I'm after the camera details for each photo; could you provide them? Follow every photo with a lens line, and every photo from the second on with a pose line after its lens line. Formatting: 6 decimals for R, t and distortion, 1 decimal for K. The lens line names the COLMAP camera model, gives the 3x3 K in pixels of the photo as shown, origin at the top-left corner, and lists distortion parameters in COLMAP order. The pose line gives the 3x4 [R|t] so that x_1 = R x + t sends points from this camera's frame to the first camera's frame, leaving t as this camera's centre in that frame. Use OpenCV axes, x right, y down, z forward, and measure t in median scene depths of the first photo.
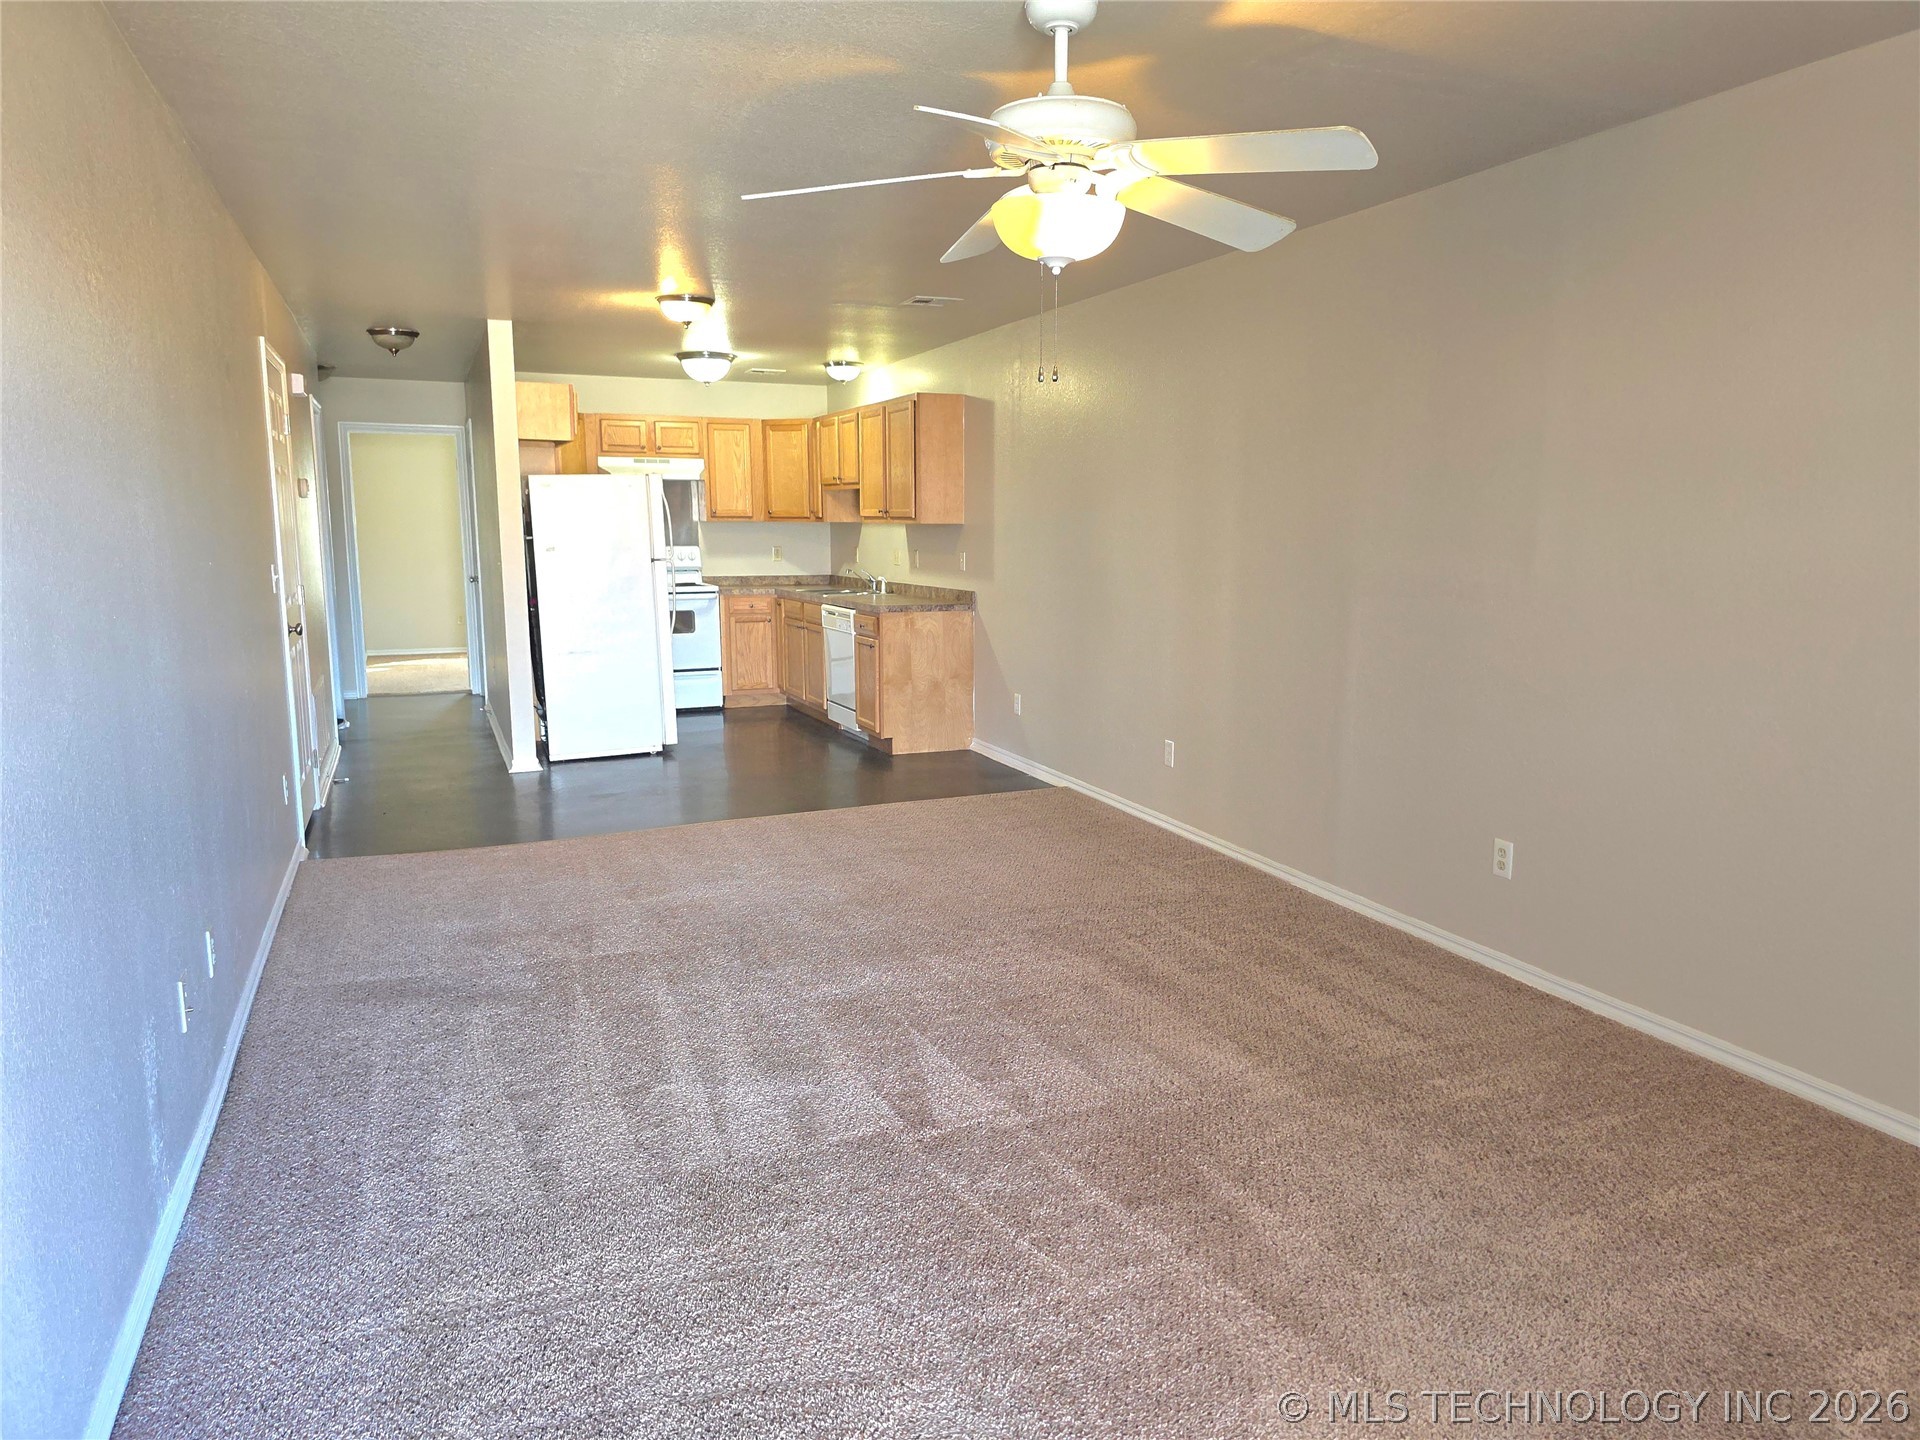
lens RADIAL K [[1279.7, 0, 992.3], [0, 1279.7, 734.0], [0, 0, 1]] dist [0.008577, -0.037998]
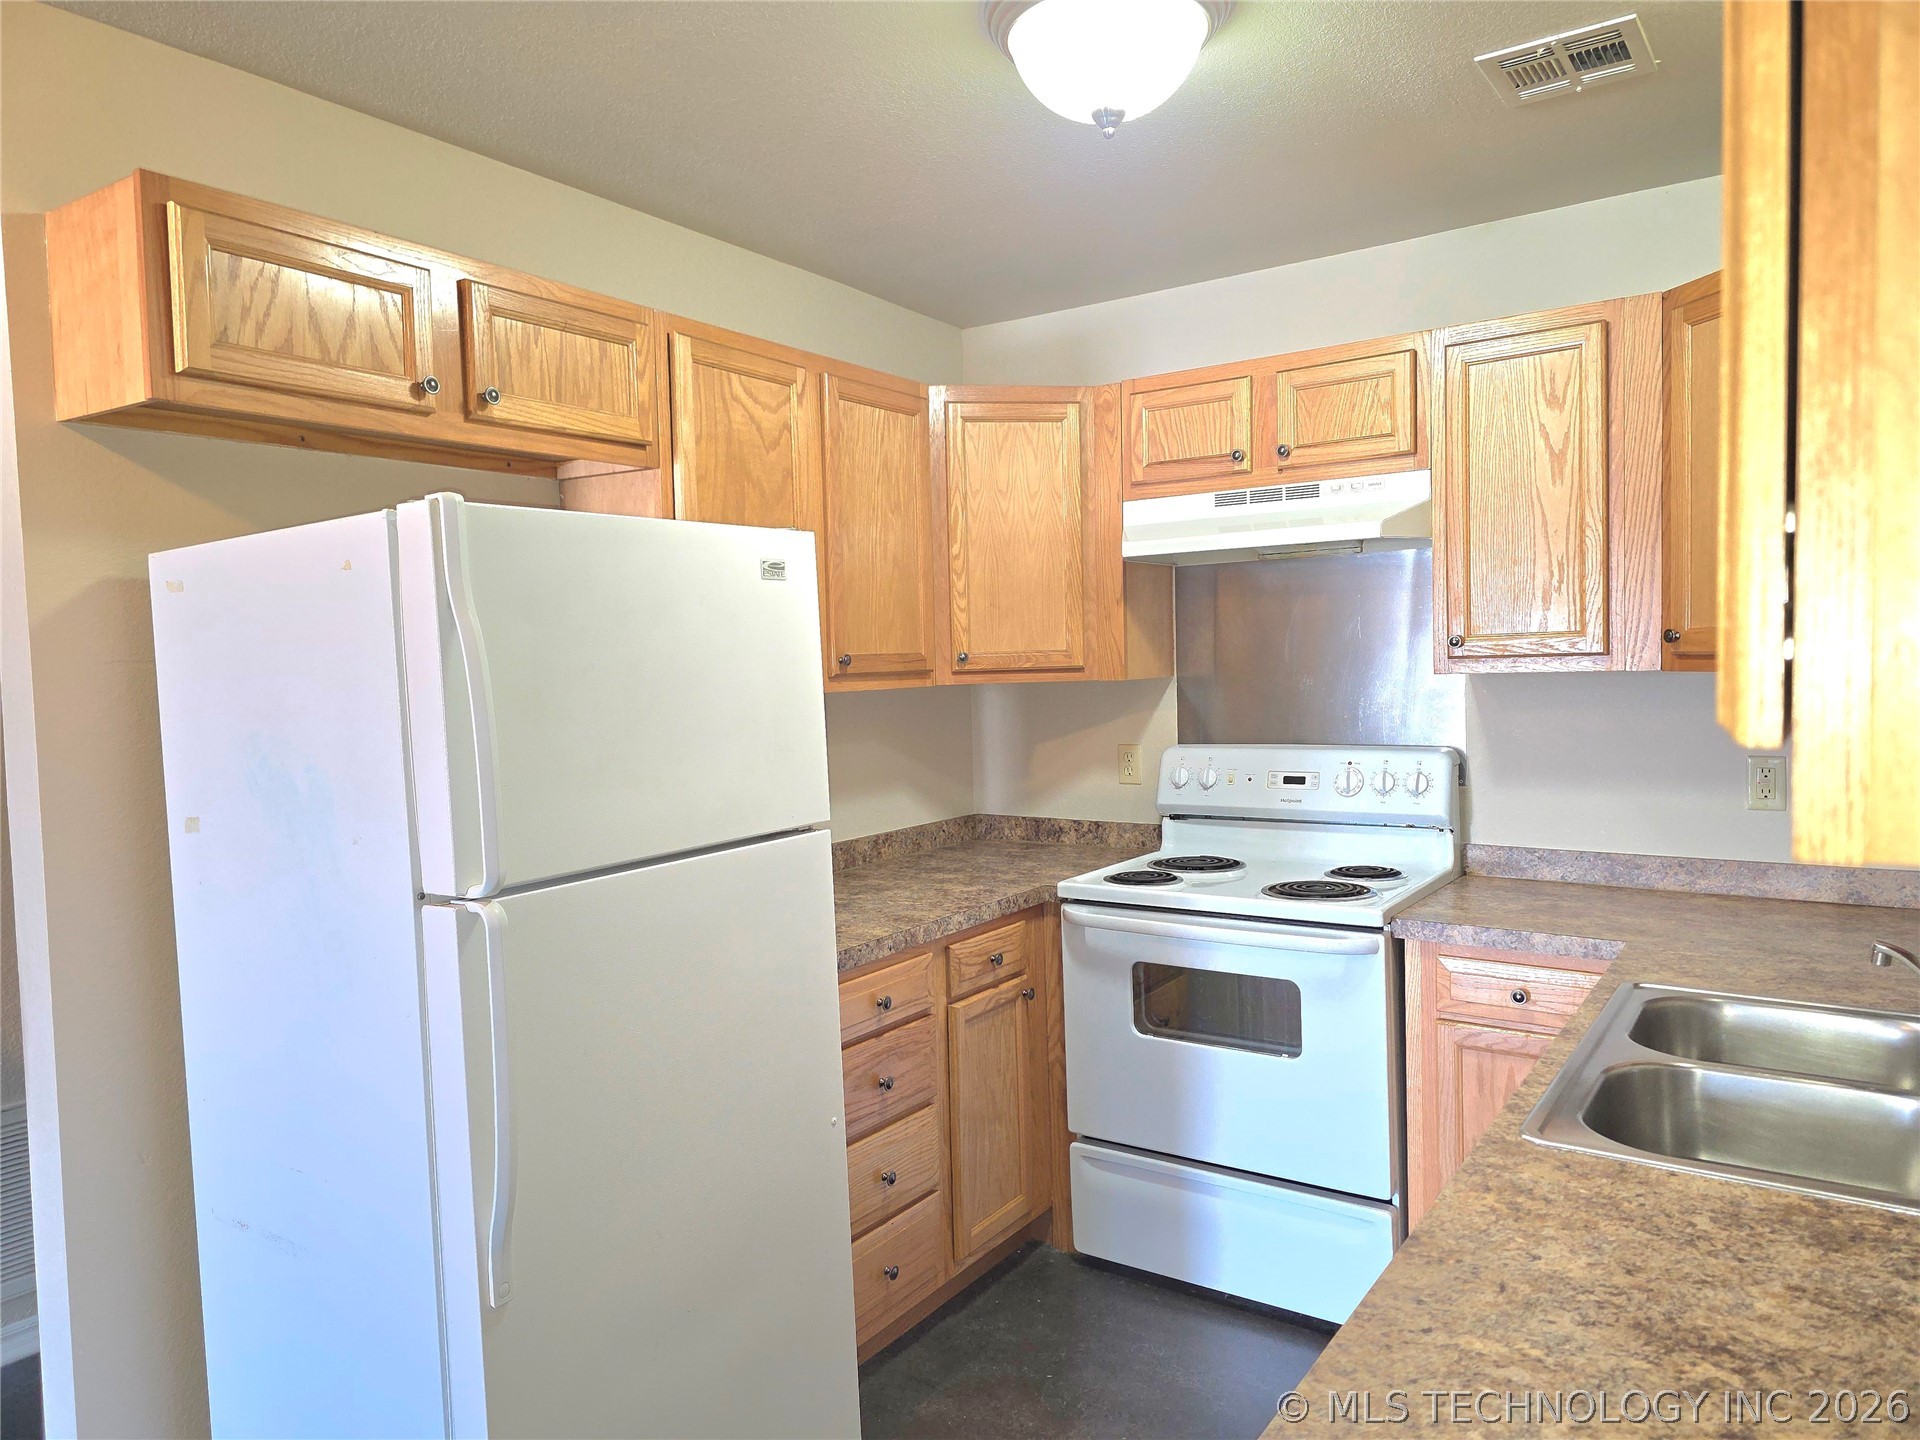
lens RADIAL K [[1279.7, 0, 959.5], [0, 1279.7, 727.6], [0, 0, 1]] dist [0.008577, -0.037998]
pose [[0.510775, 0.024557, -0.859364, -0.045375], [-0.108546, 0.993435, -0.036127, -0.250989], [0.852835, 0.111733, 0.510087, 1.446998]]
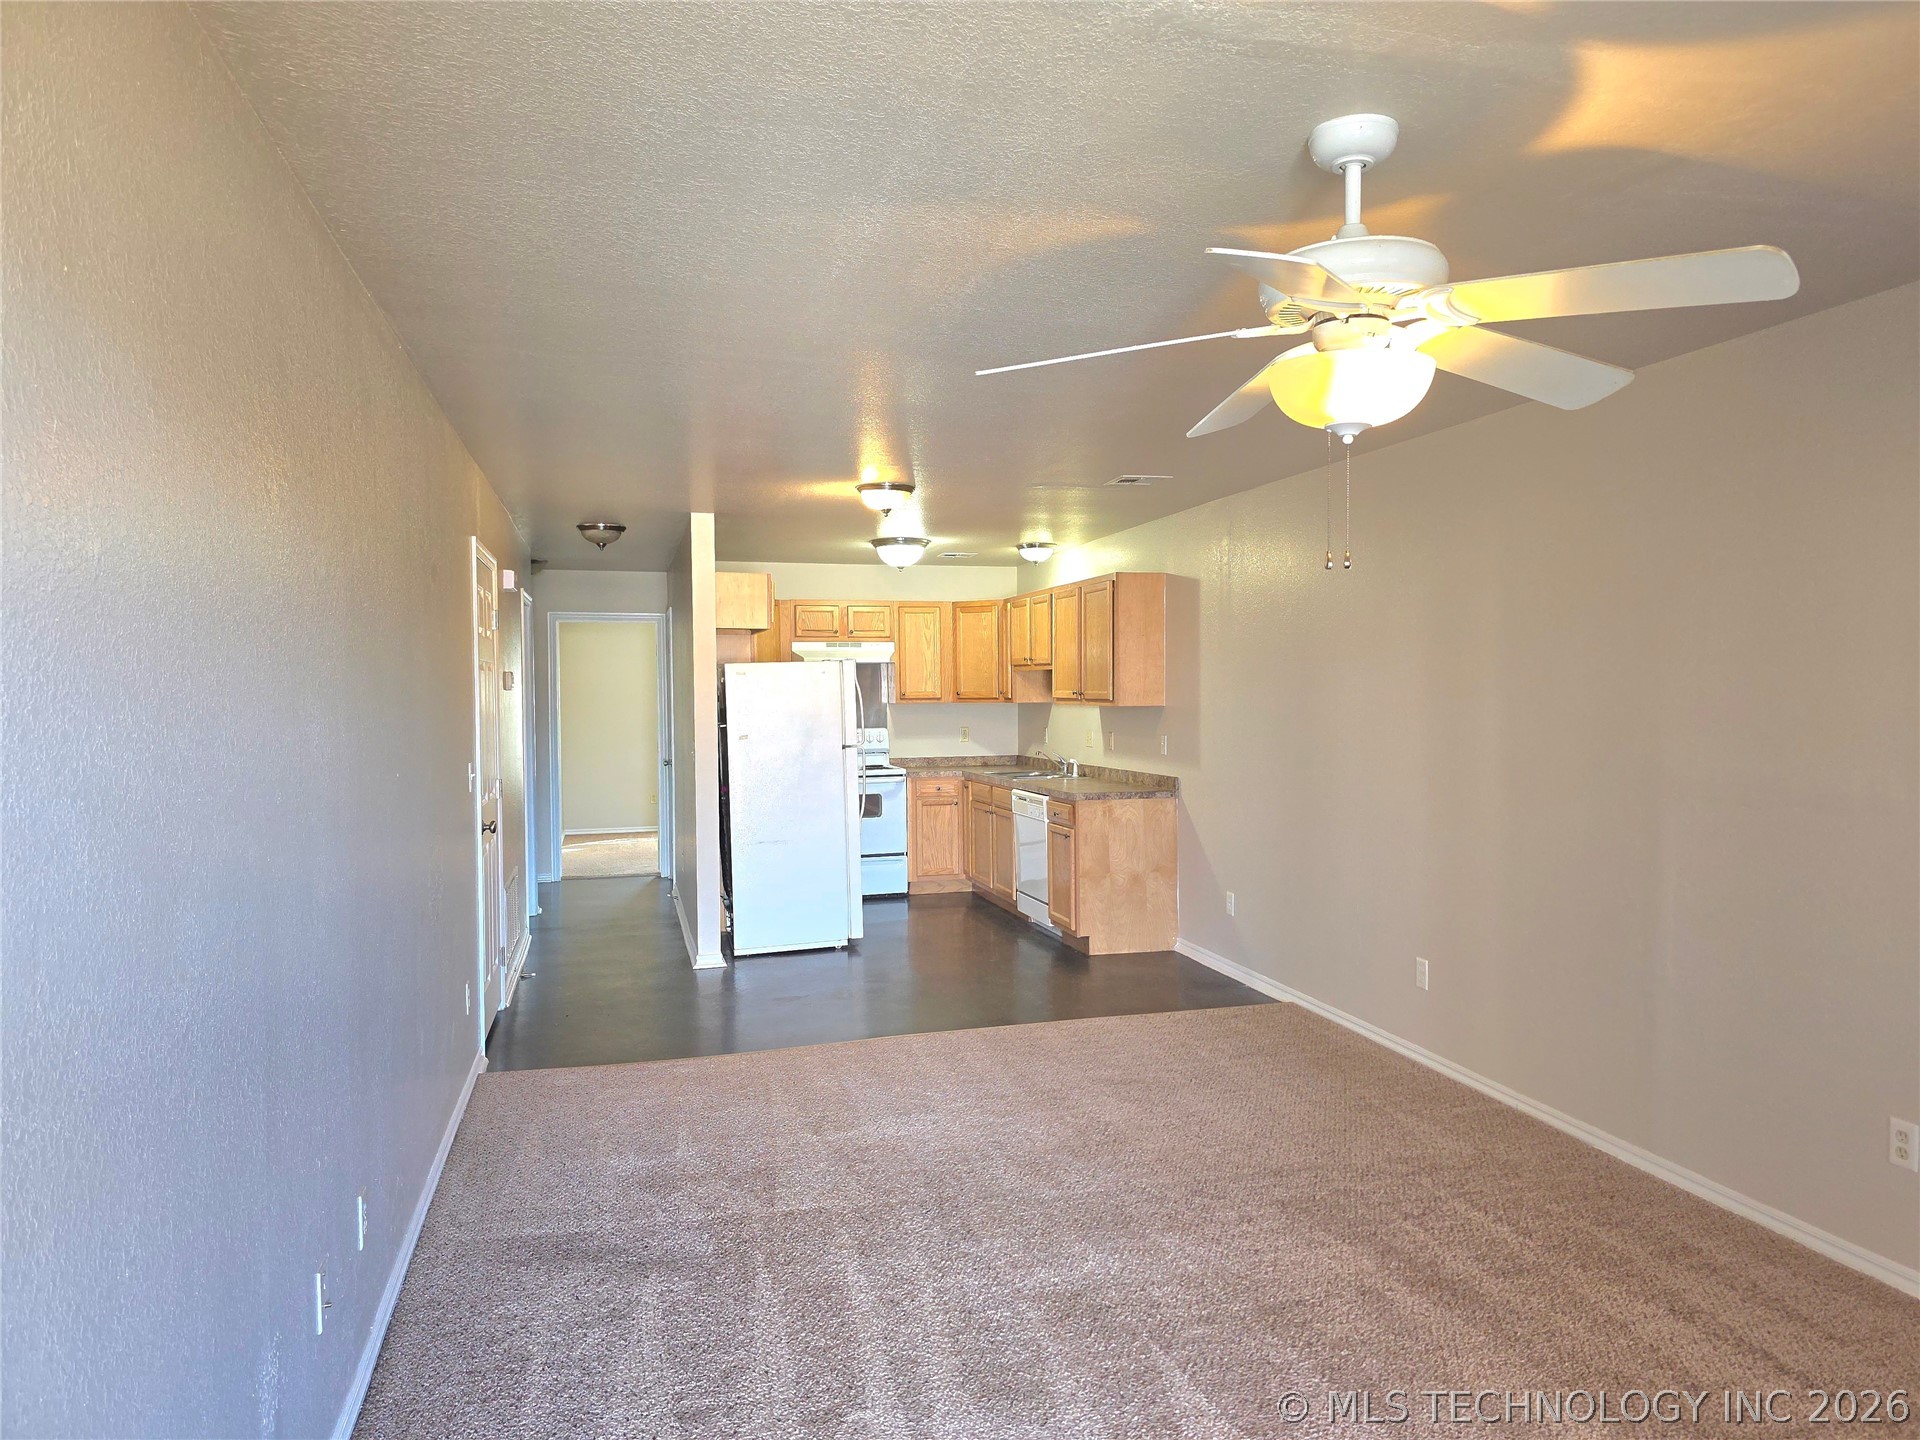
lens RADIAL K [[1279.7, 0, 967.8], [0, 1279.7, 736.6], [0, 0, 1]] dist [0.008577, -0.037998]
pose [[0.988365, -0.005351, -0.152010, -0.036964], [-0.014202, 0.991769, -0.127253, -0.033090], [0.151439, 0.127931, 0.980153, 0.092706]]
